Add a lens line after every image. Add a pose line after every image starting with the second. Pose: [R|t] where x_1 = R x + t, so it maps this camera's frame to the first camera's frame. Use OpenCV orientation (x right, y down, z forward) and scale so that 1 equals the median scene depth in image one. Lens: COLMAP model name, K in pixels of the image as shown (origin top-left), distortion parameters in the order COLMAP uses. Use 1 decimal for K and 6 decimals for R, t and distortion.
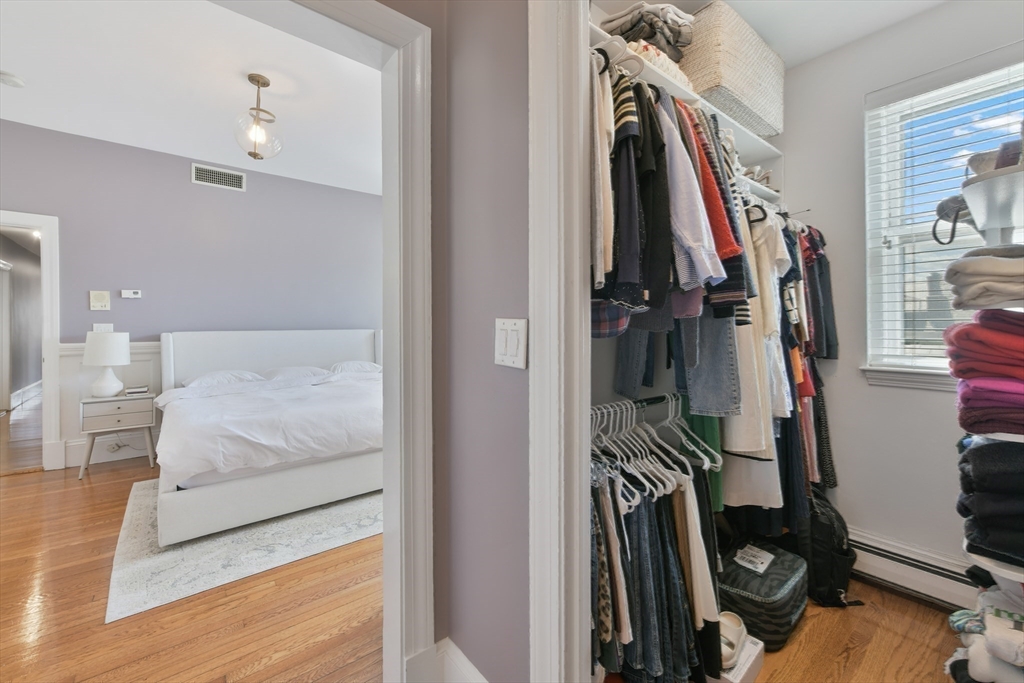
lens RADIAL K [[414.3, 0, 521.4], [0, 414.3, 328.7], [0, 0, 1]] dist [-0.000648, -0.000115]
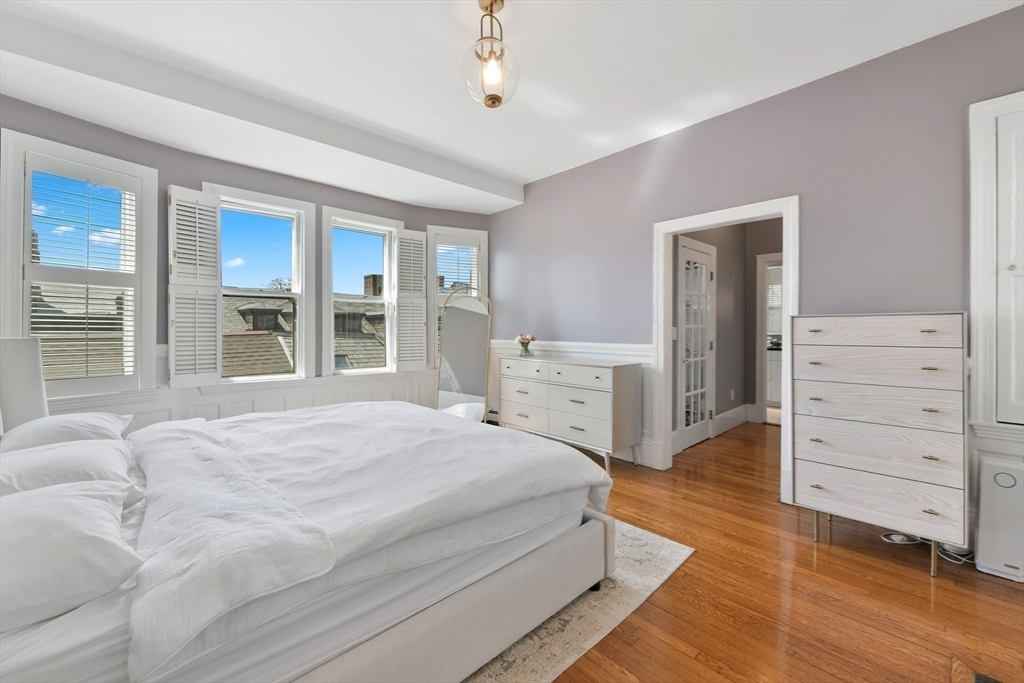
lens RADIAL K [[414.3, 0, 521.4], [0, 414.3, 328.7], [0, 0, 1]] dist [-0.000648, -0.000115]
pose [[-0.073033, 0.000216, 0.997330, -1.084628], [0.005225, 0.999986, 0.000166, -0.005860], [-0.997316, 0.005223, -0.073033, 0.777729]]
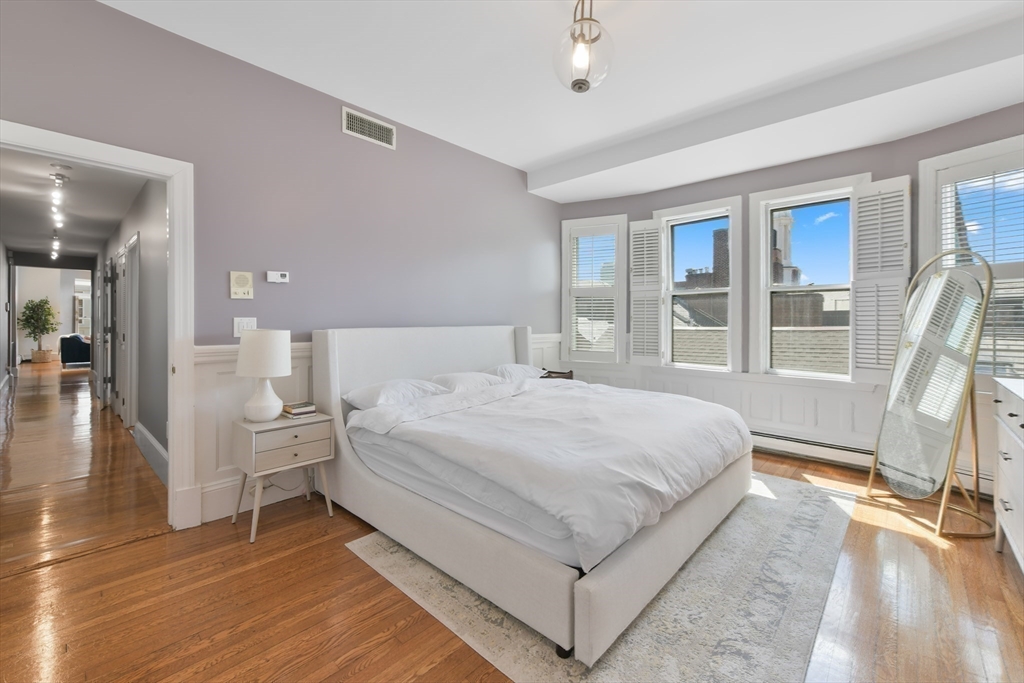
lens RADIAL K [[418.0, 0, 515.2], [0, 418.0, 323.2], [0, 0, 1]] dist [-0.001368, -0.000155]
pose [[0.991259, 0.004015, 0.131867, -0.657368], [-0.003411, 0.999983, -0.004802, -0.000535], [-0.131884, 0.004310, 0.991256, 0.227590]]
